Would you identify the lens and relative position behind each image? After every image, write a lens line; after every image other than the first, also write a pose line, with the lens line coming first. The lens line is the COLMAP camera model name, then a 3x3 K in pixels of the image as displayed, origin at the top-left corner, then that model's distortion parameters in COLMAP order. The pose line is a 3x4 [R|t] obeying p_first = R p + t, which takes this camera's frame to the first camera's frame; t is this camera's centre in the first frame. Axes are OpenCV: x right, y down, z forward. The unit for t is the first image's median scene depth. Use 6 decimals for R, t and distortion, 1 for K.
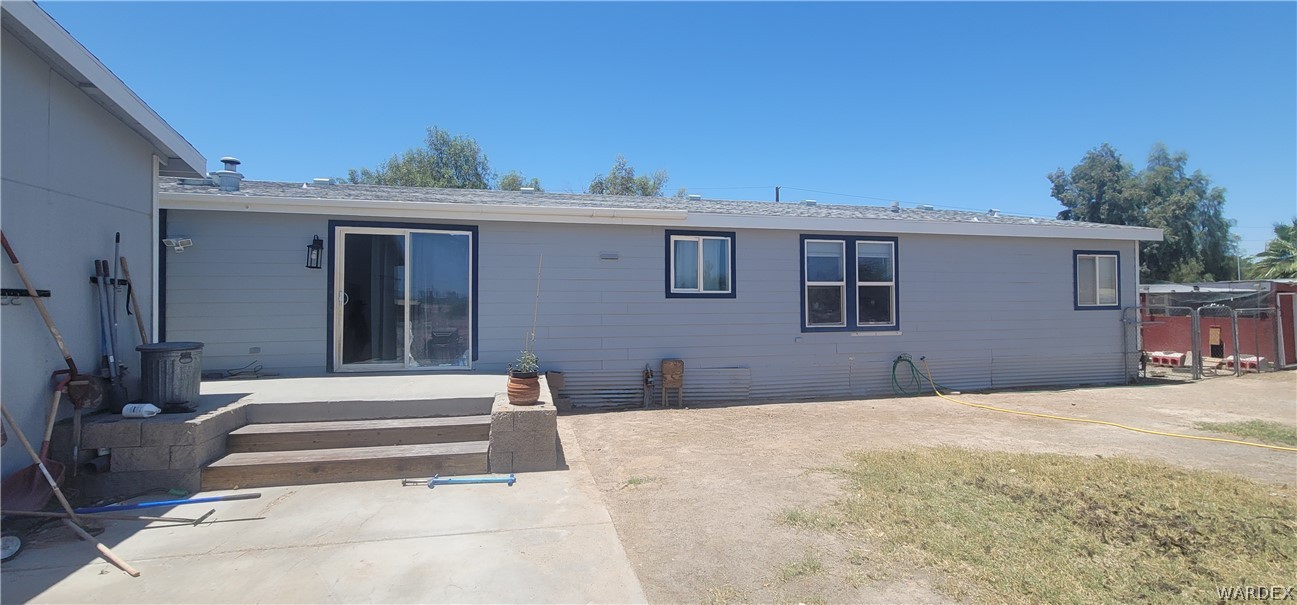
lens RADIAL K [[530.8, 0, 640.6], [0, 530.8, 298.3], [0, 0, 1]] dist [-0.001301, -0.000026]
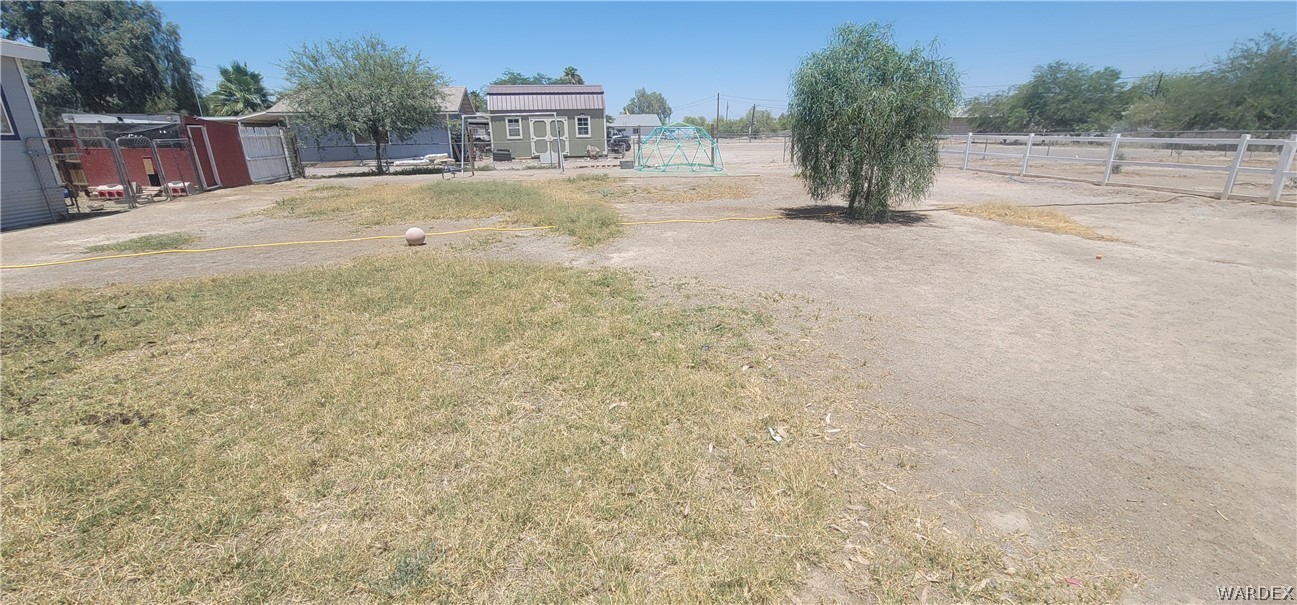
lens RADIAL K [[525.3, 0, 646.2], [0, 525.3, 301.1], [0, 0, 1]] dist [-0.003985, 0.000549]
pose [[0.068528, -0.297038, 0.952404, 0.050114], [-0.006172, 0.954503, 0.298137, 0.009355], [-0.997630, -0.026309, 0.063577, -0.100759]]
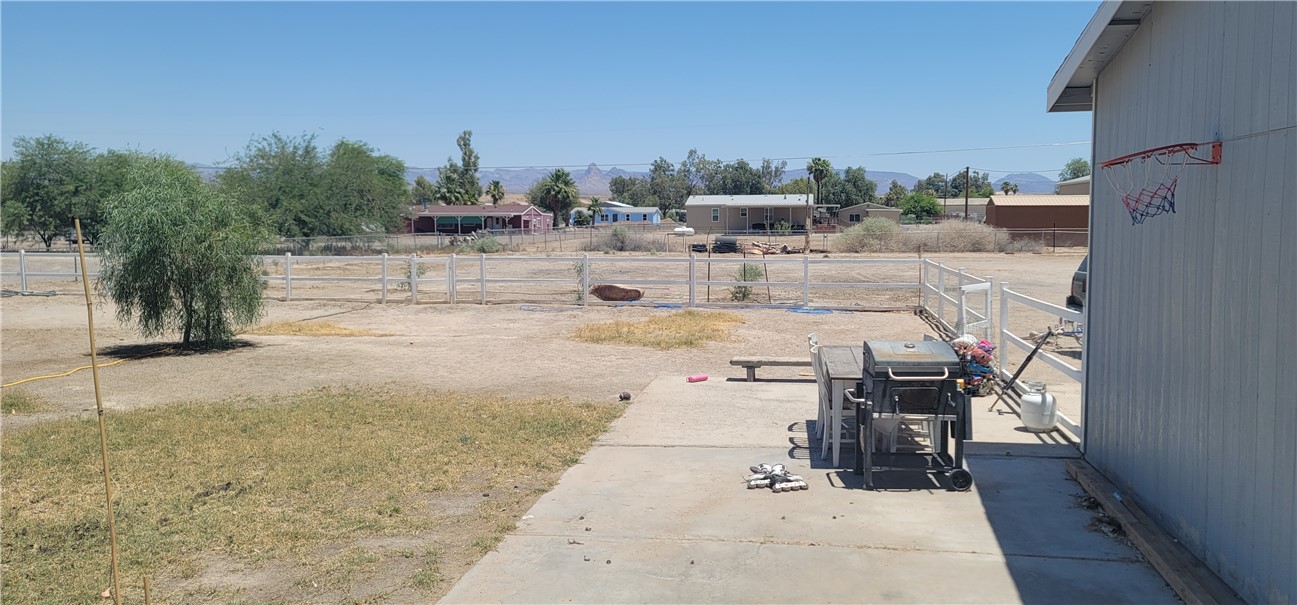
lens RADIAL K [[958.3, 0, 653.2], [0, 958.3, 284.7], [0, 0, 1]] dist [0.096965, -0.066642]
pose [[-0.924993, -0.015012, 0.379688, -0.229921], [0.004928, 0.998661, 0.051489, -0.030604], [-0.379952, 0.049498, -0.923681, 0.530872]]
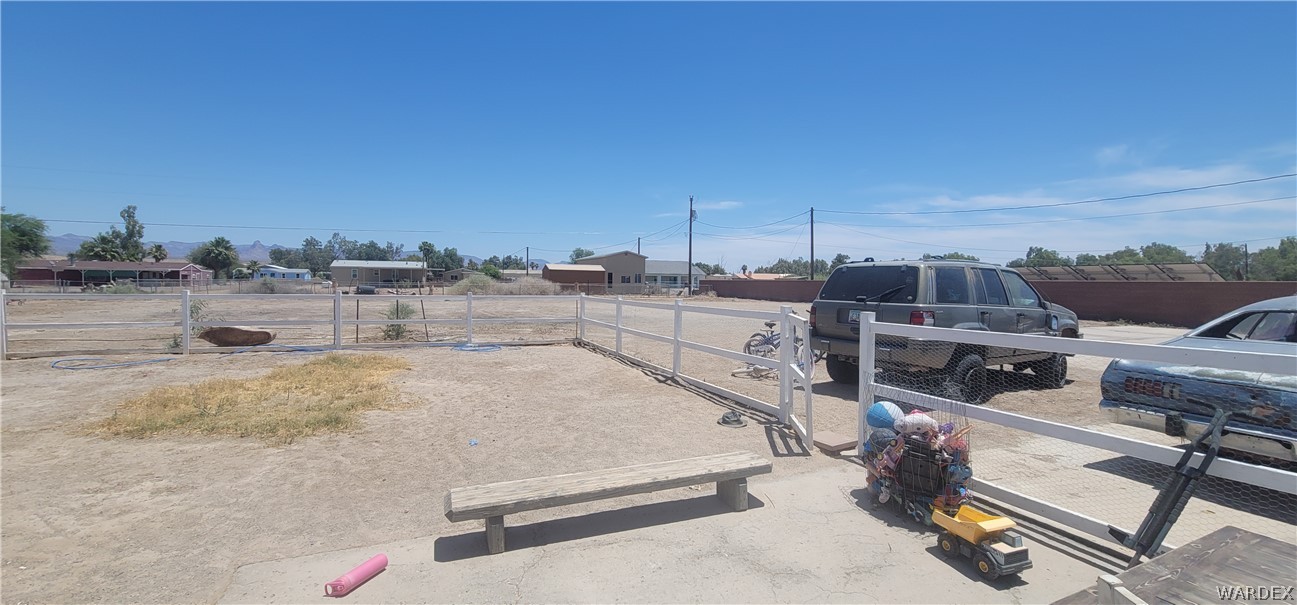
lens RADIAL K [[534.5, 0, 648.5], [0, 534.5, 302.5], [0, 0, 1]] dist [-0.019613, 0.007591]
pose [[-0.983470, 0.003256, -0.181041, 0.005656], [-0.000768, 0.999754, 0.022157, 0.001999], [0.181069, 0.021930, -0.983226, -0.113470]]
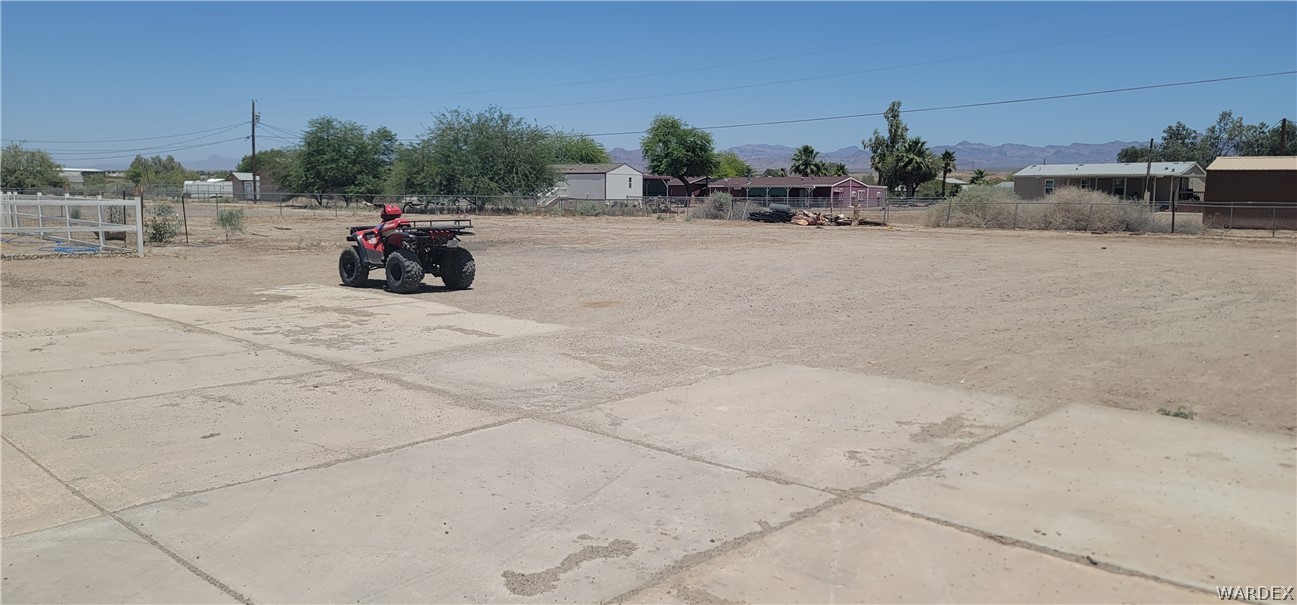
lens RADIAL K [[958.3, 0, 653.2], [0, 958.3, 284.7], [0, 0, 1]] dist [0.096965, -0.066642]
pose [[-0.564081, -0.075644, 0.822247, -1.650318], [-0.020127, 0.996759, 0.077891, 0.004452], [-0.825474, 0.027388, -0.563775, -0.870739]]
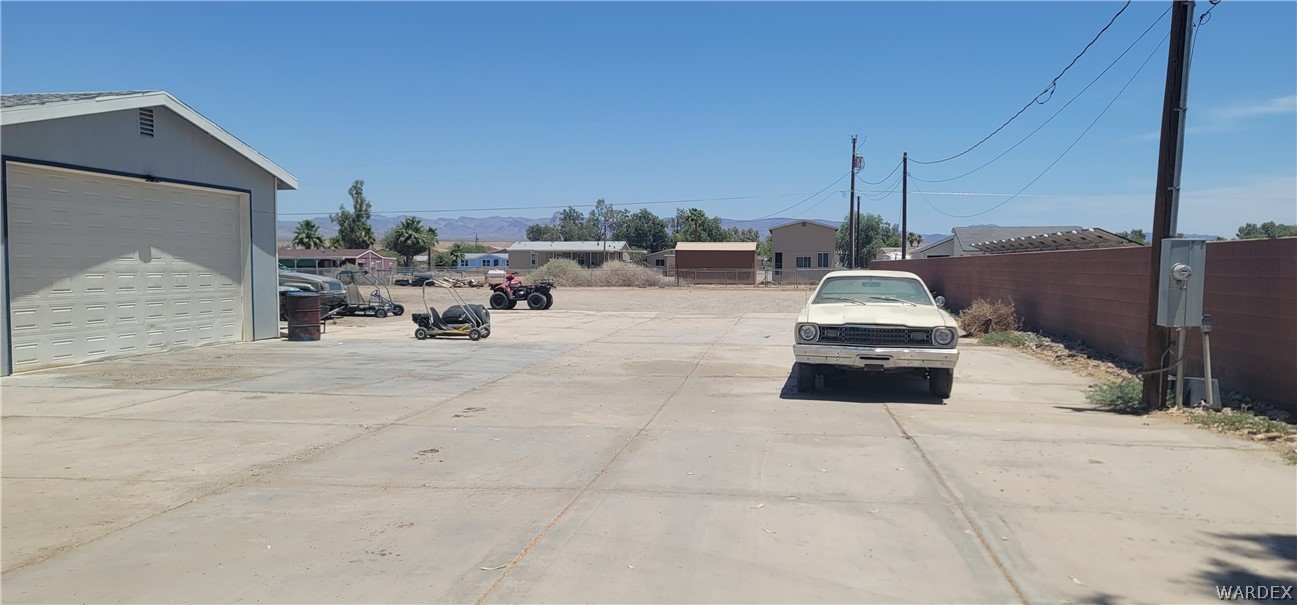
lens RADIAL K [[959.5, 0, 663.0], [0, 959.5, 319.1], [0, 0, 1]] dist [0.070220, -0.006643]
pose [[-0.937795, -0.010762, 0.347023, -1.788136], [0.002055, 0.999330, 0.036545, 0.031665], [-0.347184, 0.034985, -0.937144, 0.844685]]
